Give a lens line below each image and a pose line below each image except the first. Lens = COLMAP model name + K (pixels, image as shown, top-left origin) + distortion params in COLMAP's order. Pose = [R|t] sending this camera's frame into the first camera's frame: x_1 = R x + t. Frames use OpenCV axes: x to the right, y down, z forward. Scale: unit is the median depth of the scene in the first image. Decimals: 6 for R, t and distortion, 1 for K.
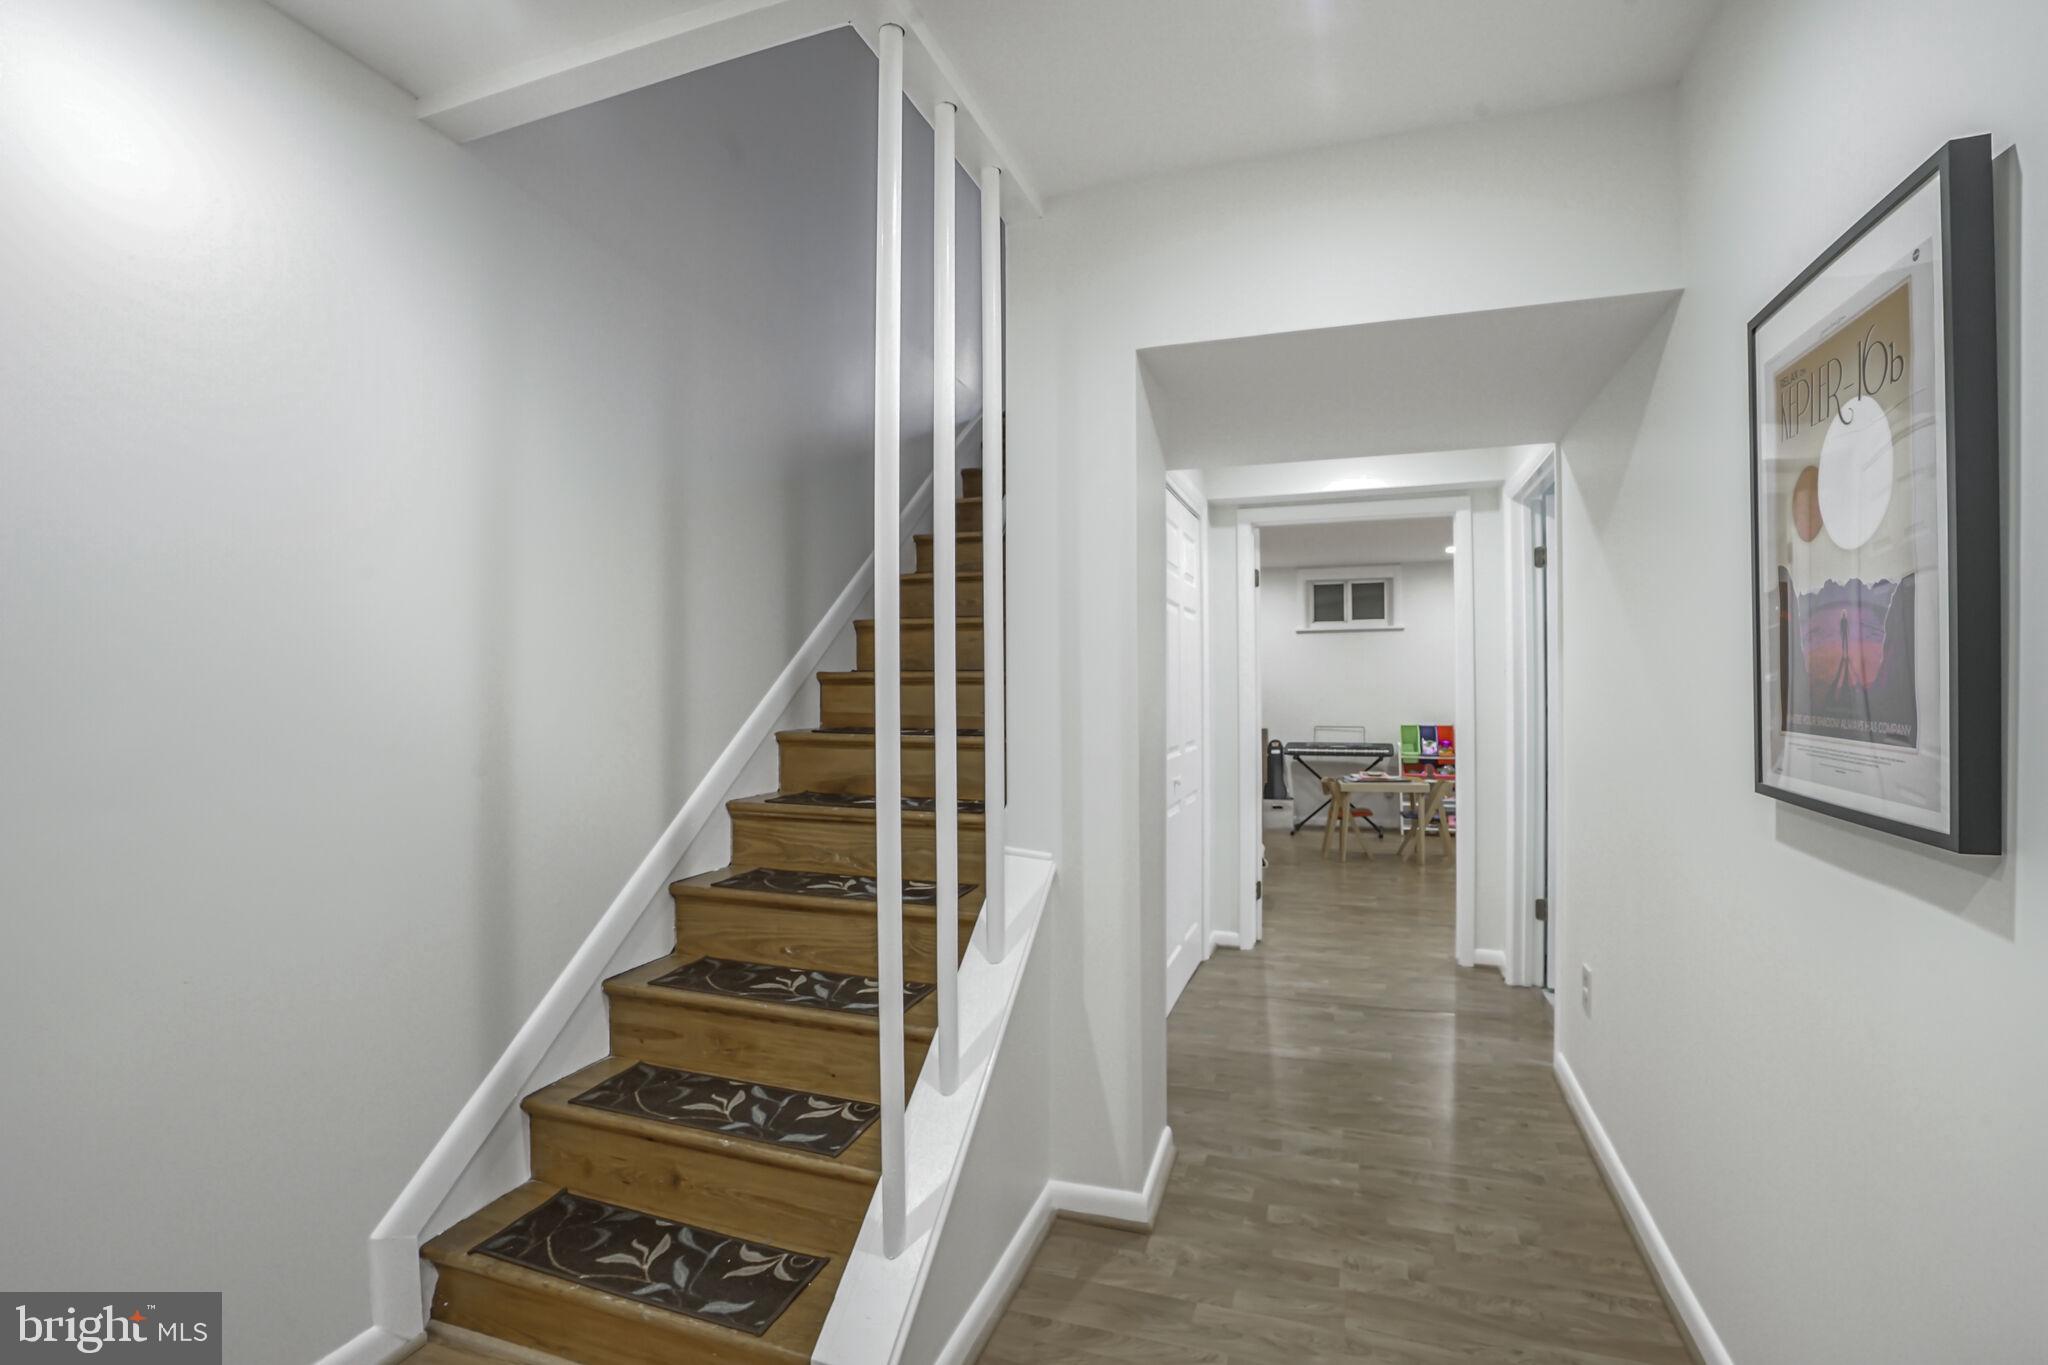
lens RADIAL K [[944.6, 0, 1014.4], [0, 944.6, 681.8], [0, 0, 1]] dist [-0.036229, 0.010401]
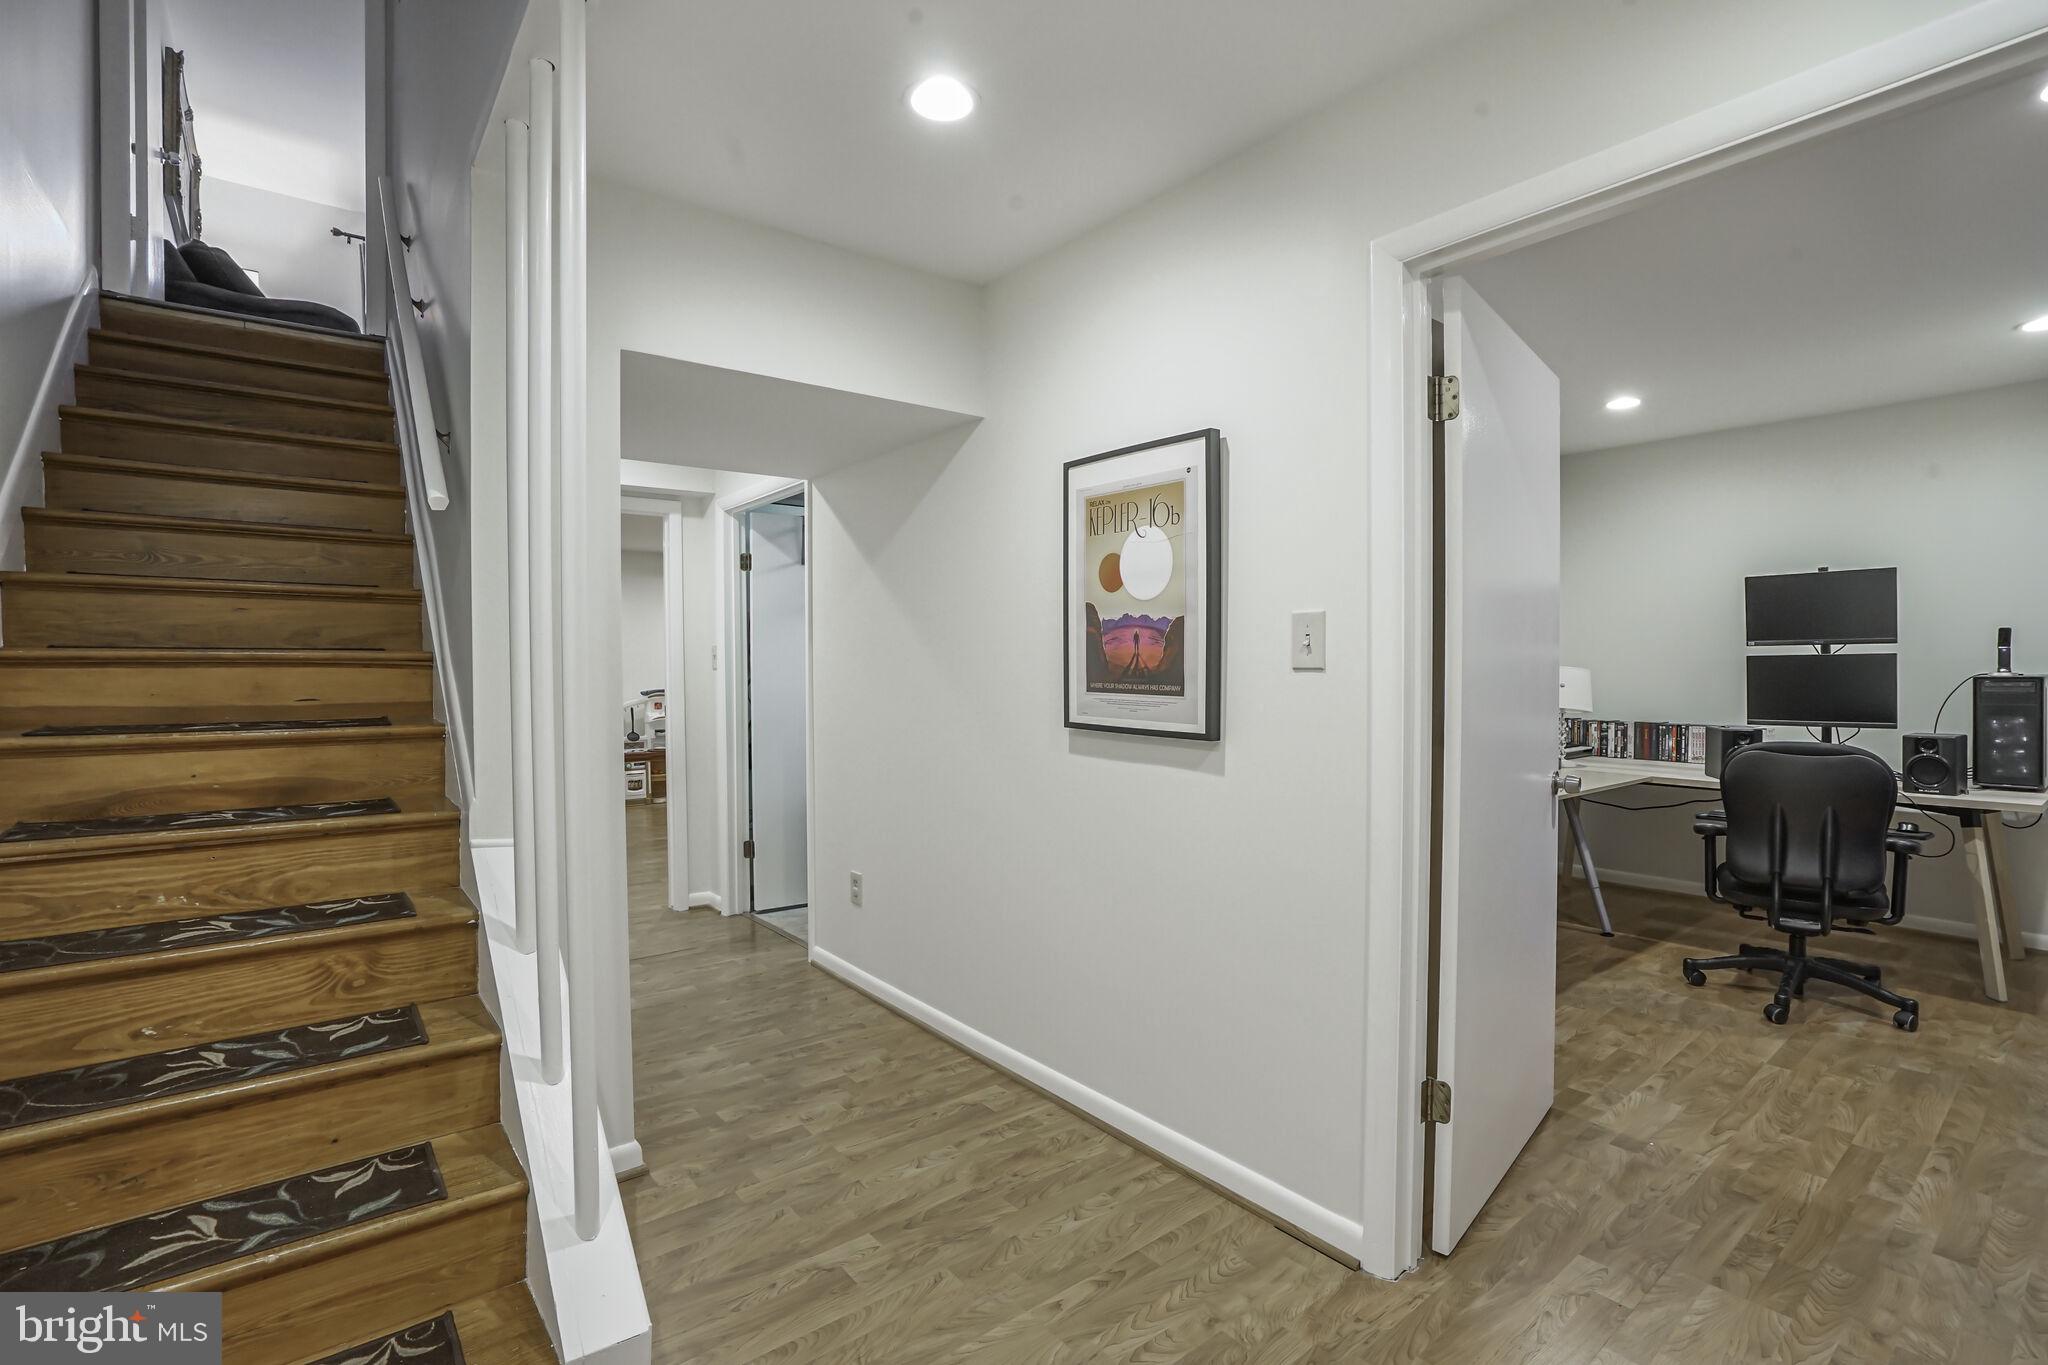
lens RADIAL K [[944.6, 0, 1015.8], [0, 944.6, 680.3], [0, 0, 1]] dist [-0.036229, 0.010401]
pose [[0.538734, -0.010382, 0.842412, -0.531576], [-0.004841, 0.999869, 0.015419, 0.000717], [-0.842462, -0.012384, 0.538614, 0.065265]]
